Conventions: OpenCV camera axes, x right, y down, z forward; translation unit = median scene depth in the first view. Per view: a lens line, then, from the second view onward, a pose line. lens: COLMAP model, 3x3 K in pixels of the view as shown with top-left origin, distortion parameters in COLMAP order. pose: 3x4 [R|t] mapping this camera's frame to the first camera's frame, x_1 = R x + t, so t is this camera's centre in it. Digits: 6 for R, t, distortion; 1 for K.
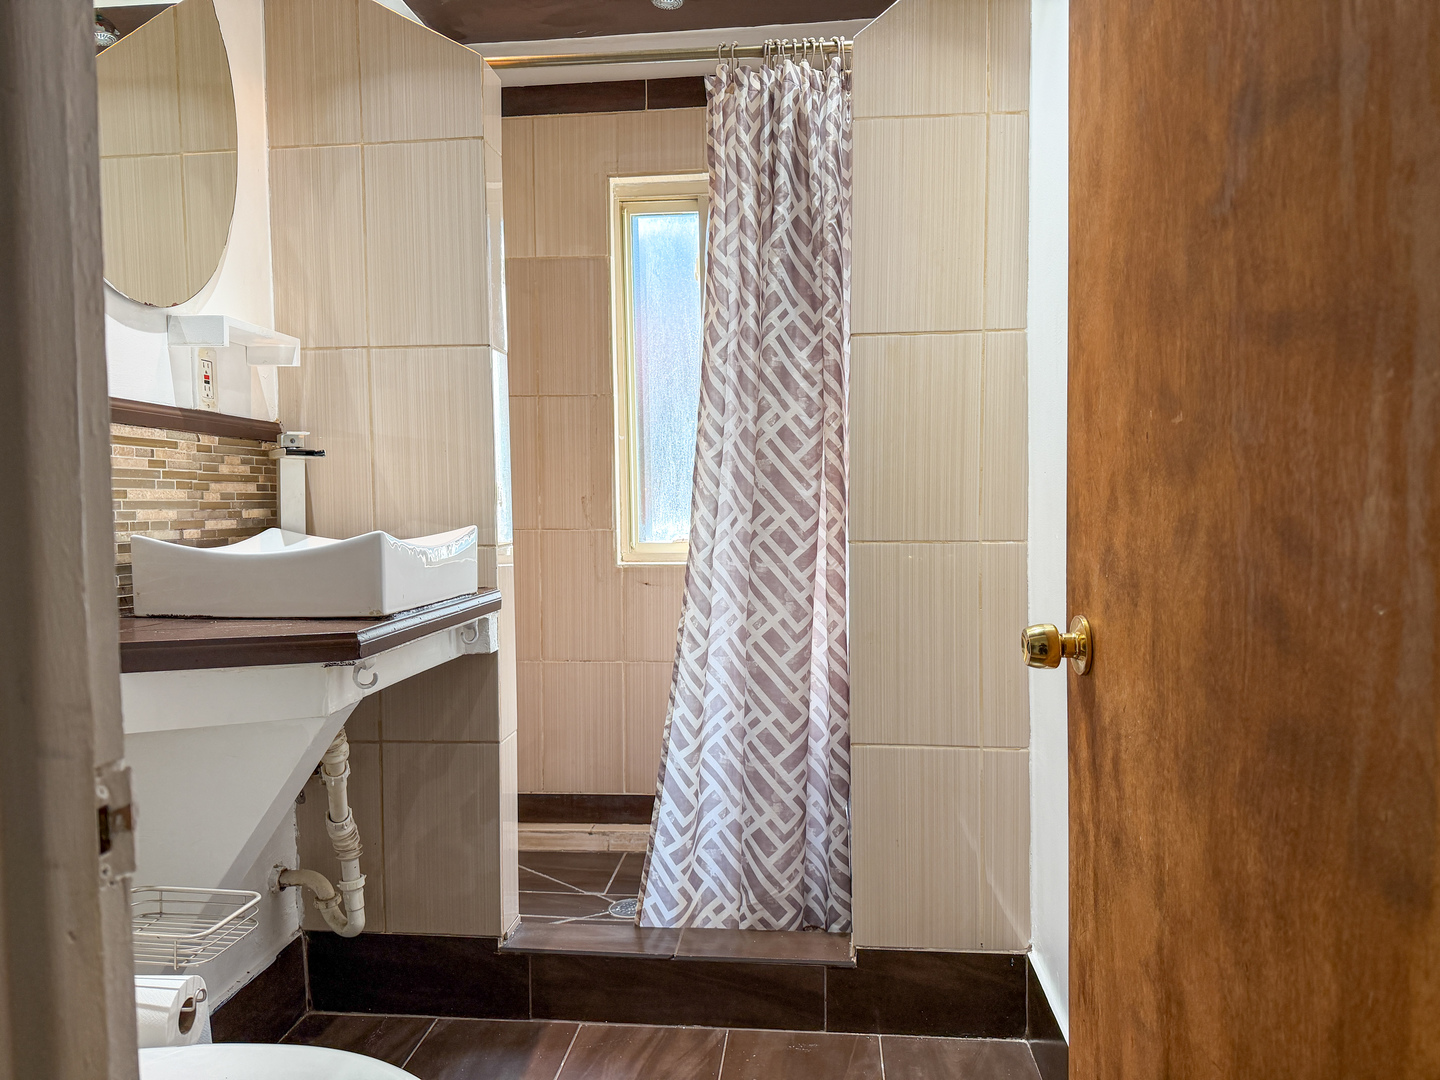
lens RADIAL K [[990.5, 0, 720.0], [0, 990.5, 540.0], [0, 0, 1]] dist [0.137579, -0.283740]
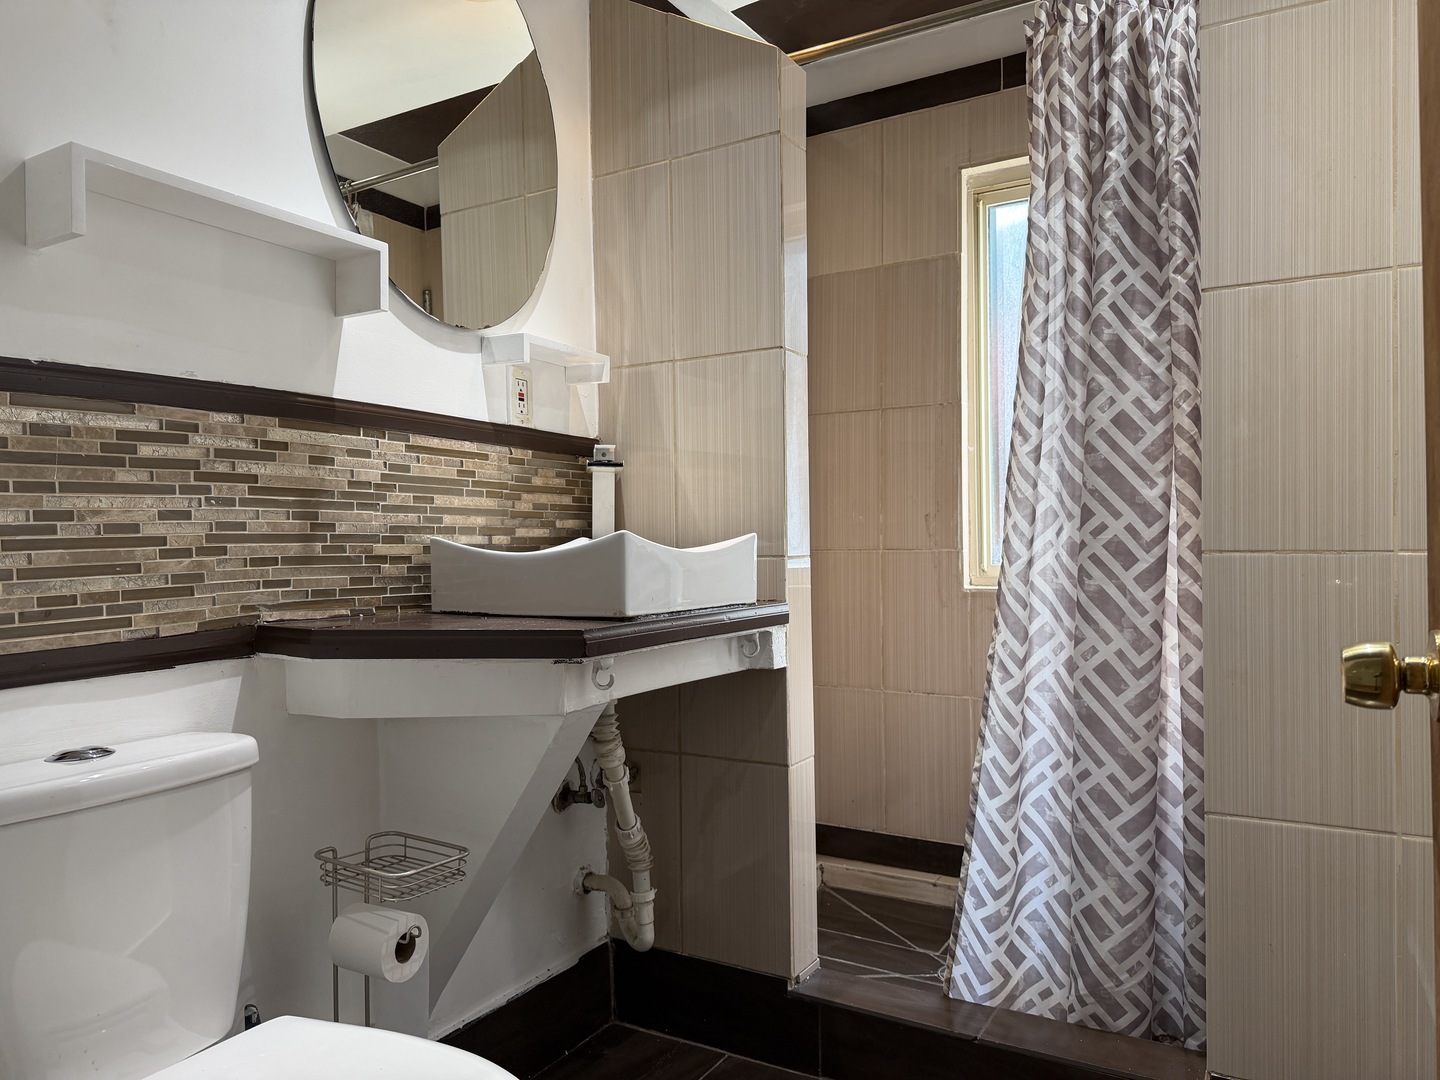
lens RADIAL K [[990.5, 0, 720.0], [0, 990.5, 540.0], [0, 0, 1]] dist [0.137579, -0.283740]
pose [[0.906426, -0.003079, -0.422354, 0.114400], [-0.014102, 0.999195, -0.037549, 0.025970], [0.422130, 0.039992, 0.905653, 0.116534]]
